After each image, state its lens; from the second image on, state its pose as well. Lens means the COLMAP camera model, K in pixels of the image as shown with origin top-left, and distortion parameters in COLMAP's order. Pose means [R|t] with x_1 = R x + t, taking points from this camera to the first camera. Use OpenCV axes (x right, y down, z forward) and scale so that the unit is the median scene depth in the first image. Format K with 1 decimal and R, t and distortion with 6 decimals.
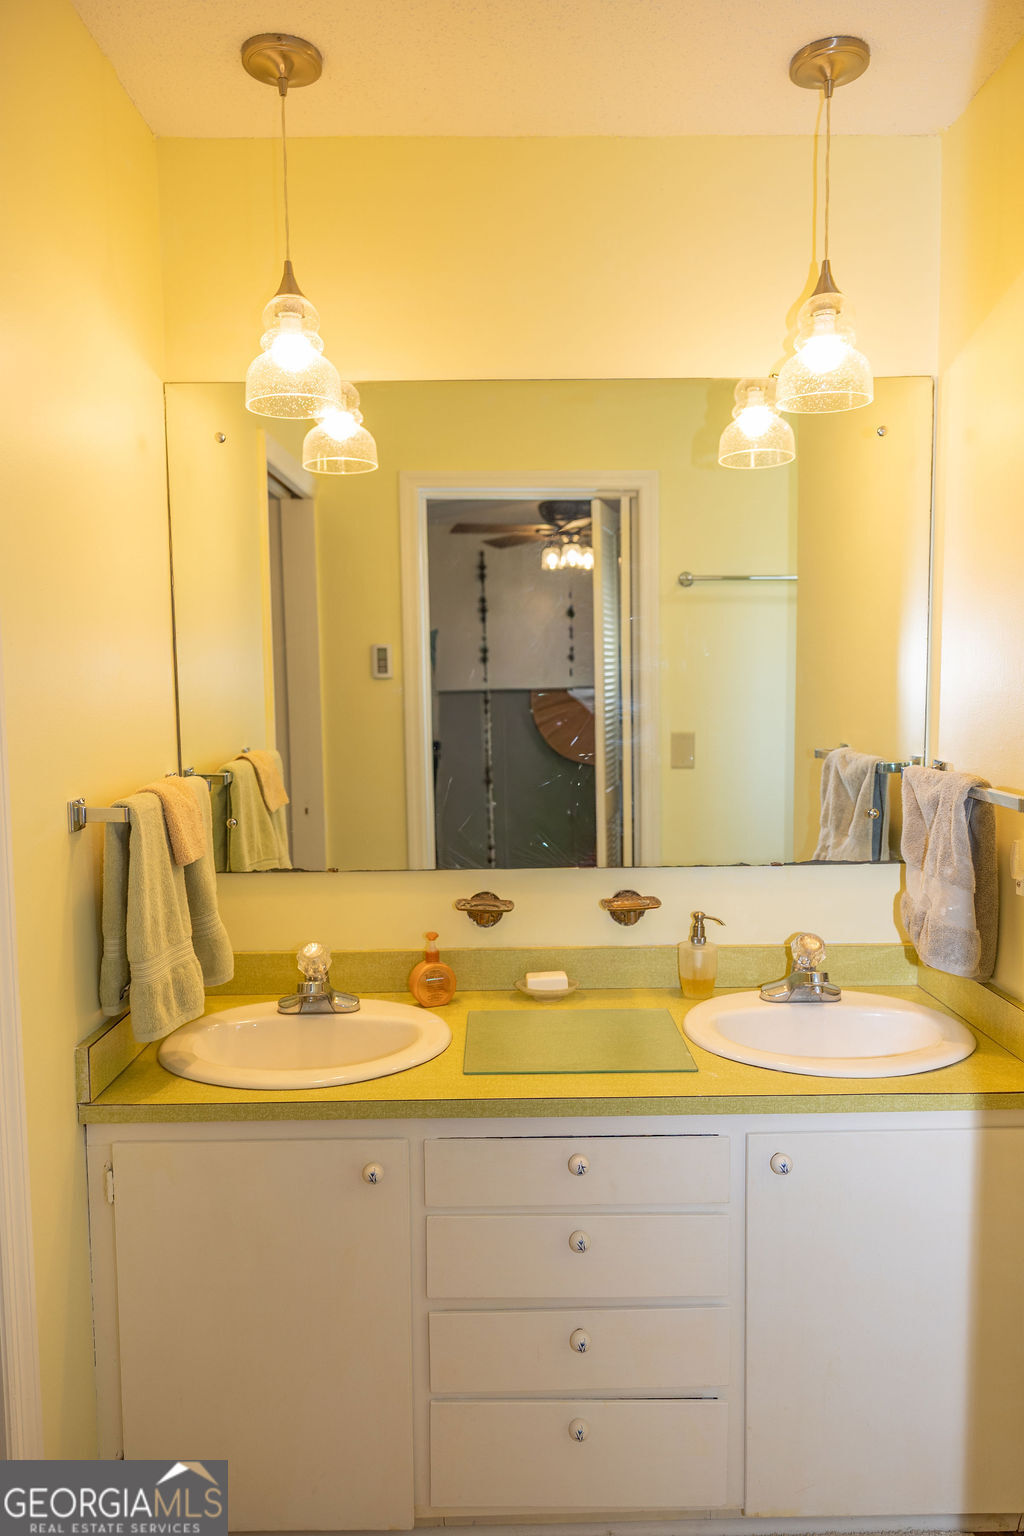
lens RADIAL K [[1029.9, 0, 512.0], [0, 1029.9, 768.0], [0, 0, 1]] dist [0.003422, 0.003603]
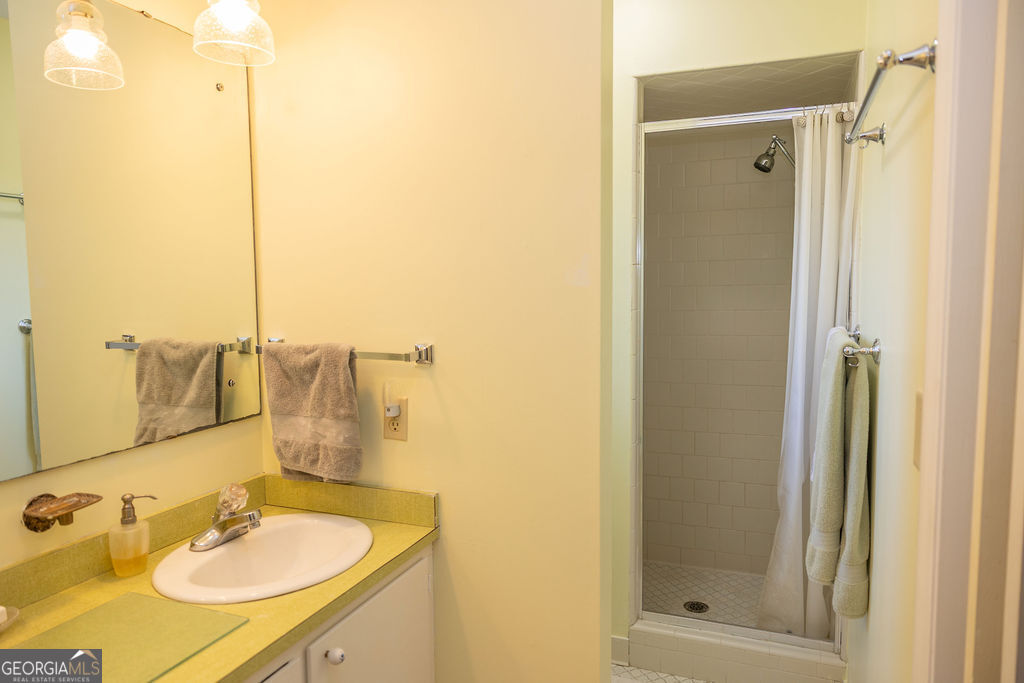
lens RADIAL K [[686.6, 0, 512.0], [0, 686.6, 341.5], [0, 0, 1]] dist [0.003422, 0.003603]
pose [[0.398642, -0.080570, 0.913560, -0.301217], [0.091603, 0.994650, 0.047750, -0.017078], [-0.912520, 0.064650, 0.403890, 0.331940]]
